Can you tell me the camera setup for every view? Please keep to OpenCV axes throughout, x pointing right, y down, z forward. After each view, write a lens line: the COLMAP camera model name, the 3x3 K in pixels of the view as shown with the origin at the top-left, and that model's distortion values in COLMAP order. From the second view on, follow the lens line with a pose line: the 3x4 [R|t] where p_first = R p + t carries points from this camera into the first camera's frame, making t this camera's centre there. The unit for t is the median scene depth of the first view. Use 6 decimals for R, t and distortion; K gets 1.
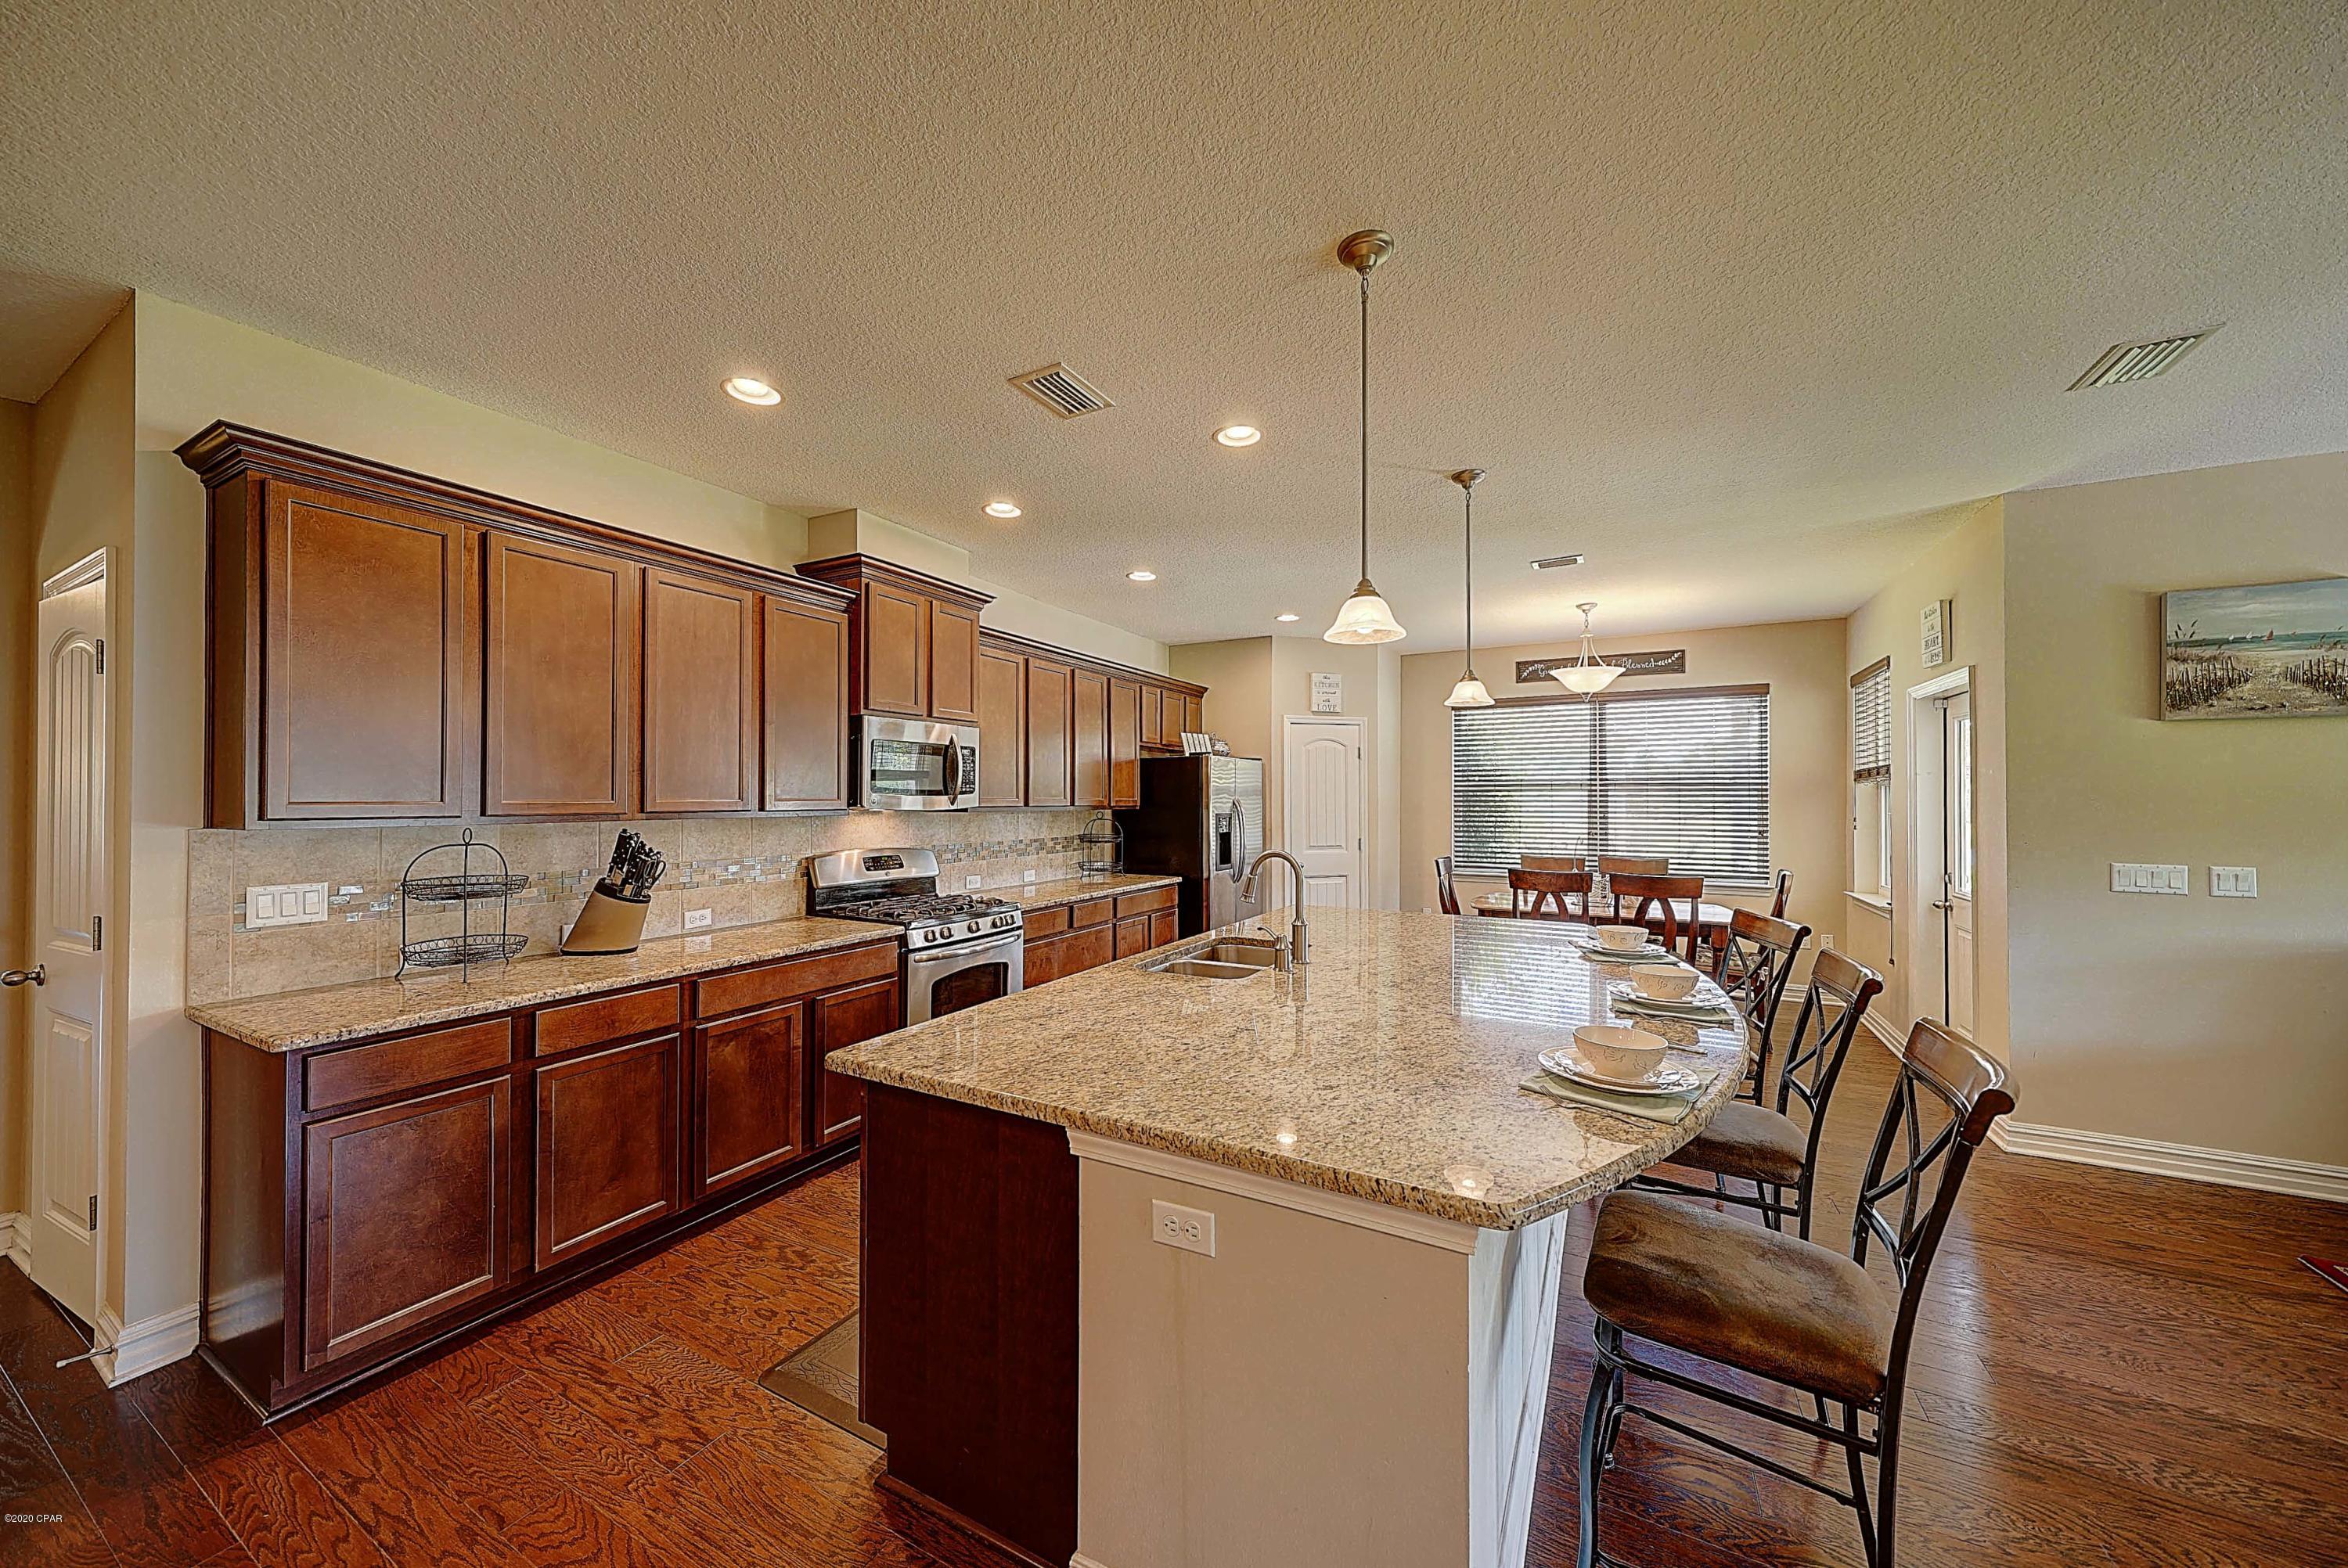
lens RADIAL K [[819.6, 0, 1157.0], [0, 819.6, 784.1], [0, 0, 1]] dist [0.000868, 0.000012]
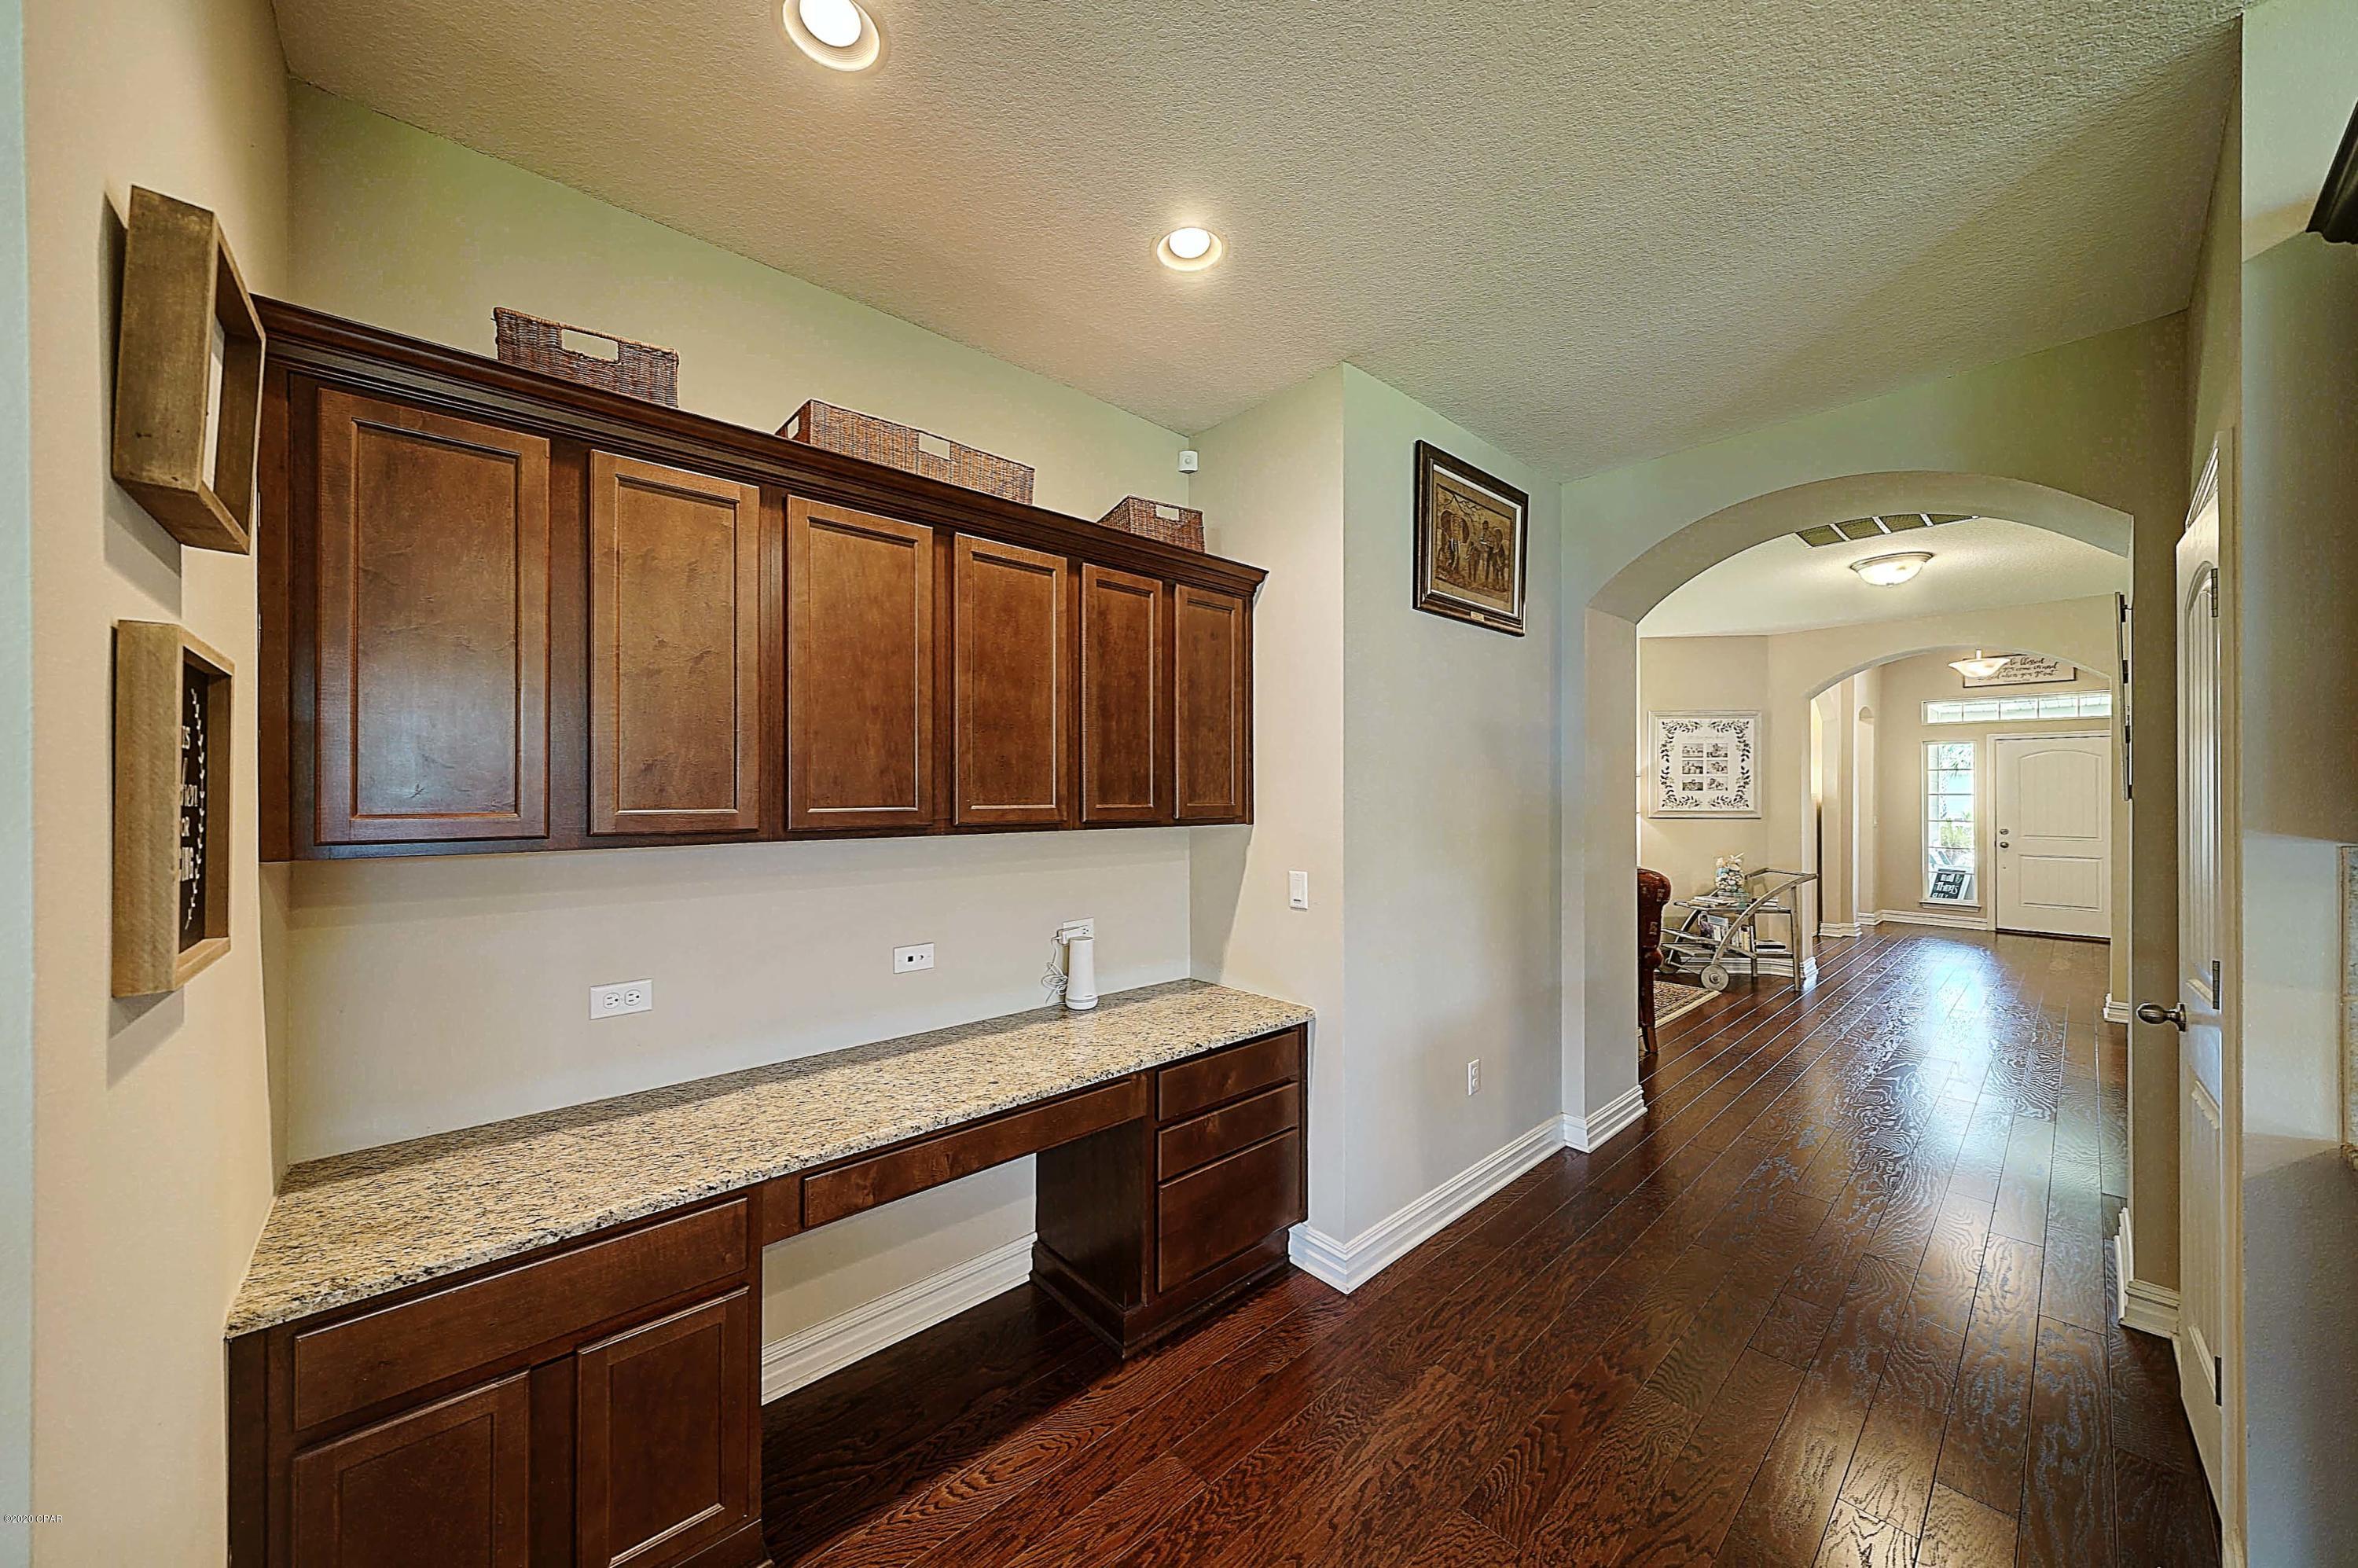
lens RADIAL K [[823.2, 0, 1161.9], [0, 823.2, 784.1], [0, 0, 1]] dist [0.000868, 0.000012]
pose [[-0.336277, -0.006546, -0.941740, -0.138292], [0.015641, 0.999799, -0.012535, 0.001635], [0.941633, -0.018945, -0.336107, 0.169203]]
